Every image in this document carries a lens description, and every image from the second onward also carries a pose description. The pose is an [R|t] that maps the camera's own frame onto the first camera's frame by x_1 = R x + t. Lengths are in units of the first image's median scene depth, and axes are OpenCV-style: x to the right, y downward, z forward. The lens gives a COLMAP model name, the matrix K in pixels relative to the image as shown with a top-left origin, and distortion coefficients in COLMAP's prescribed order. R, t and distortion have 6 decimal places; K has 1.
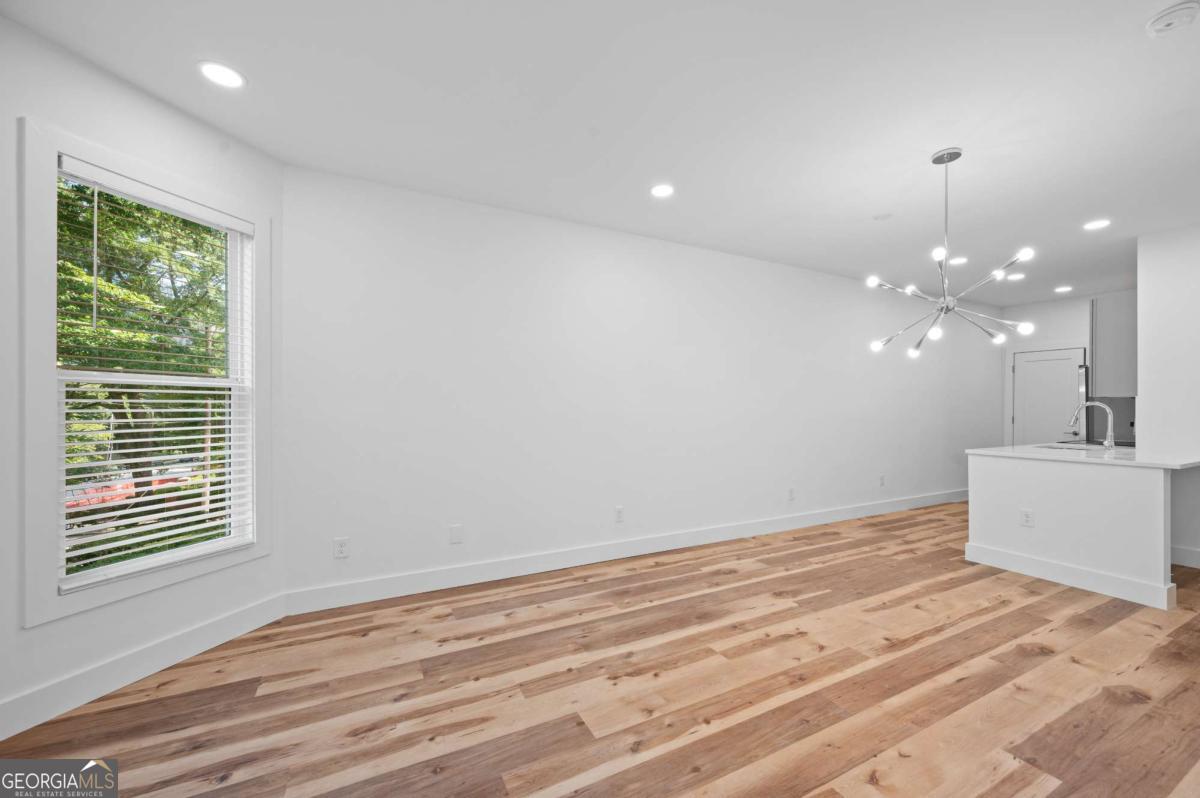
lens RADIAL K [[473.2, 0, 606.5], [0, 473.2, 407.8], [0, 0, 1]] dist [-0.002321, -0.000177]
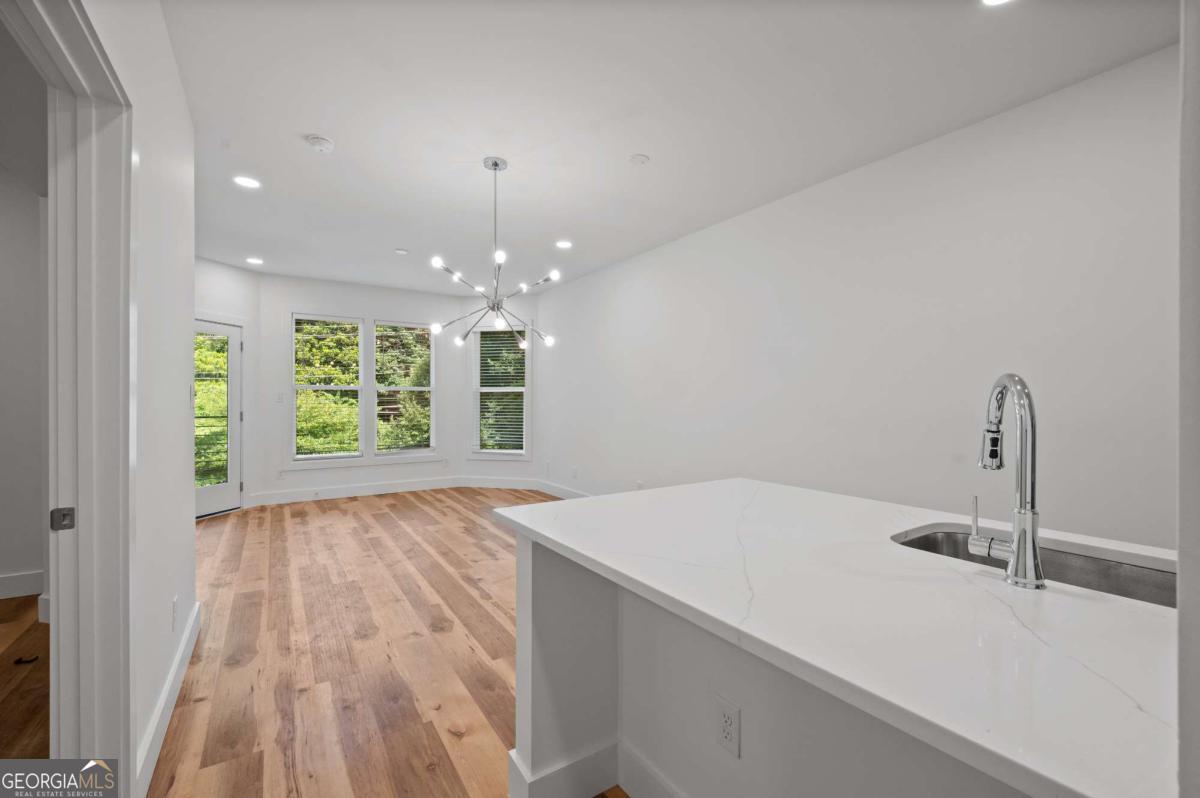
lens RADIAL K [[499.0, 0, 600.0], [0, 499.0, 399.0], [0, 0, 1]] dist [-0.002565, -0.000320]
pose [[0.098745, -0.001104, -0.995112, 1.851837], [-0.003612, 0.999992, -0.001468, -0.000481], [0.995106, 0.003739, 0.098740, 1.112939]]
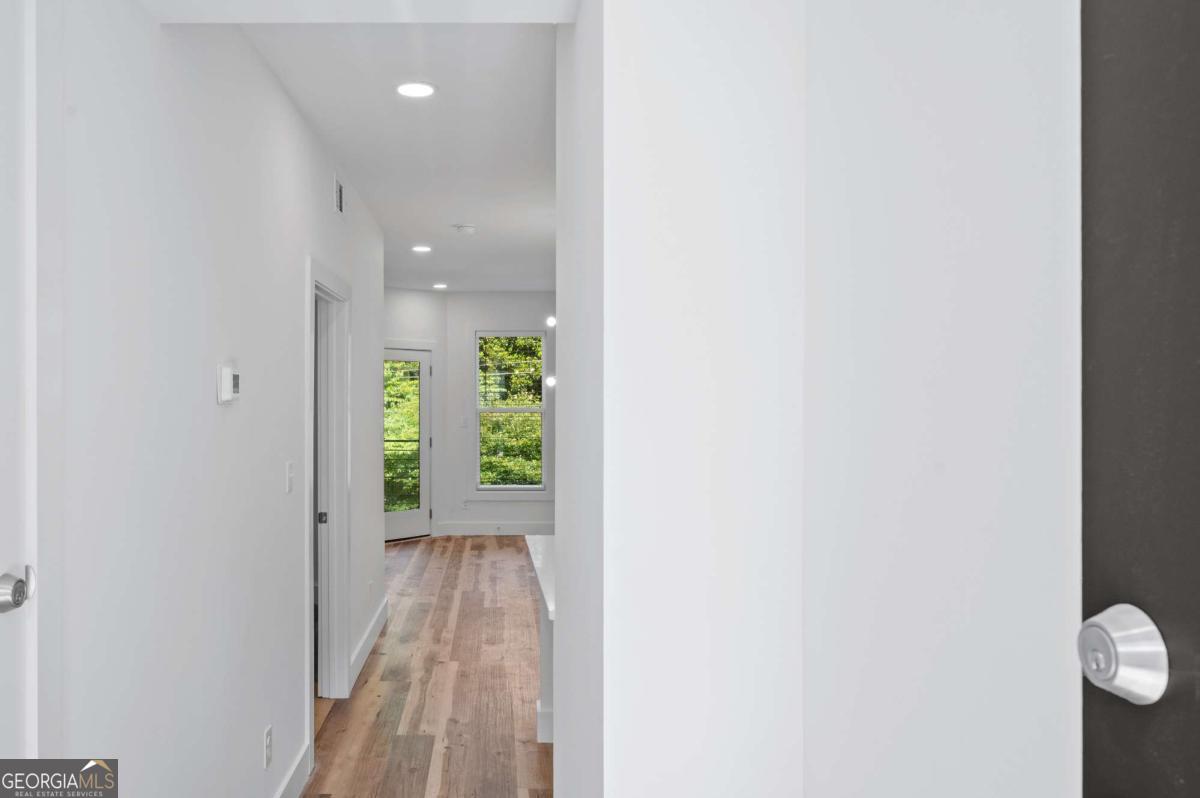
lens RADIAL K [[857.2, 0, 498.4], [0, 857.2, 395.6], [0, 0, 1]] dist [0.003414, 0.000510]
pose [[-0.462294, -0.001504, -0.886725, 2.608879], [-0.003442, 0.999994, 0.000099, -0.116696], [0.886720, 0.003098, -0.462297, 1.689718]]
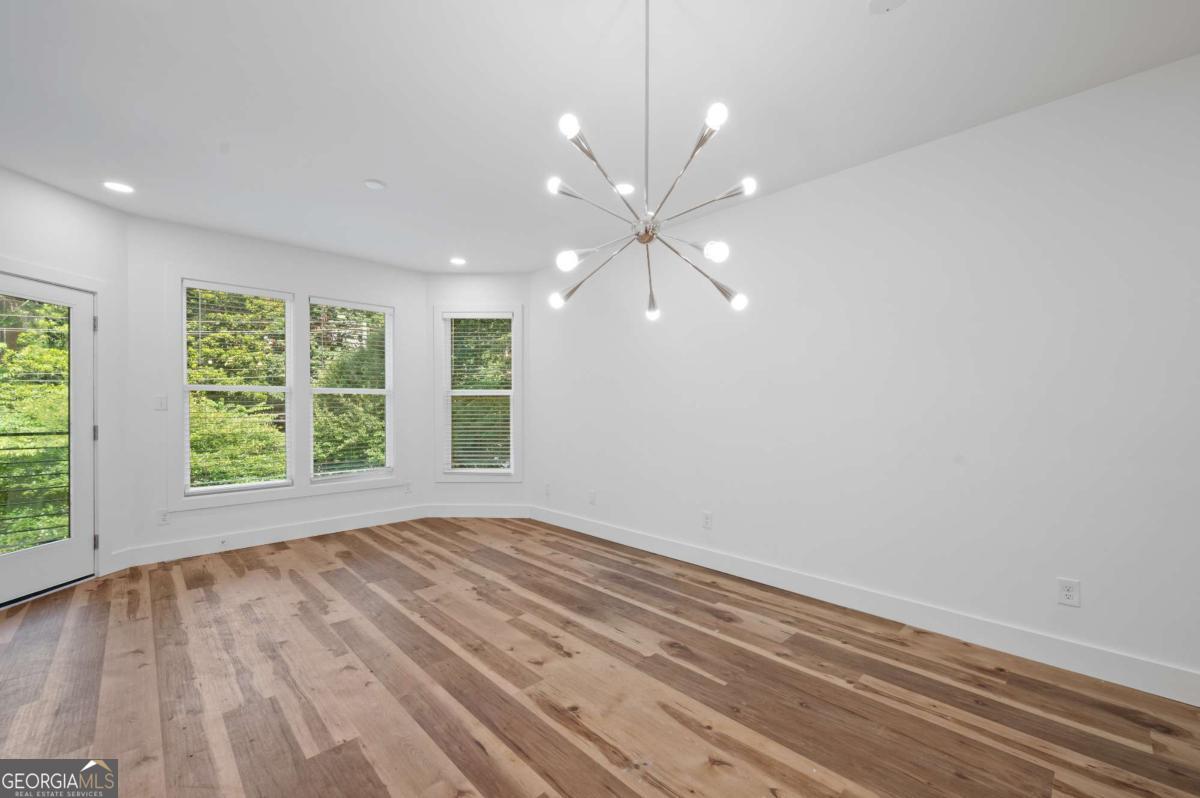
lens RADIAL K [[485.2, 0, 600.2], [0, 485.2, 405.5], [0, 0, 1]] dist [-0.001650, 0.000237]
pose [[0.281173, 0.000415, -0.959657, 1.266397], [-0.000002, 1.000000, 0.000432, 0.001204], [0.959657, -0.000120, 0.281173, 0.766564]]
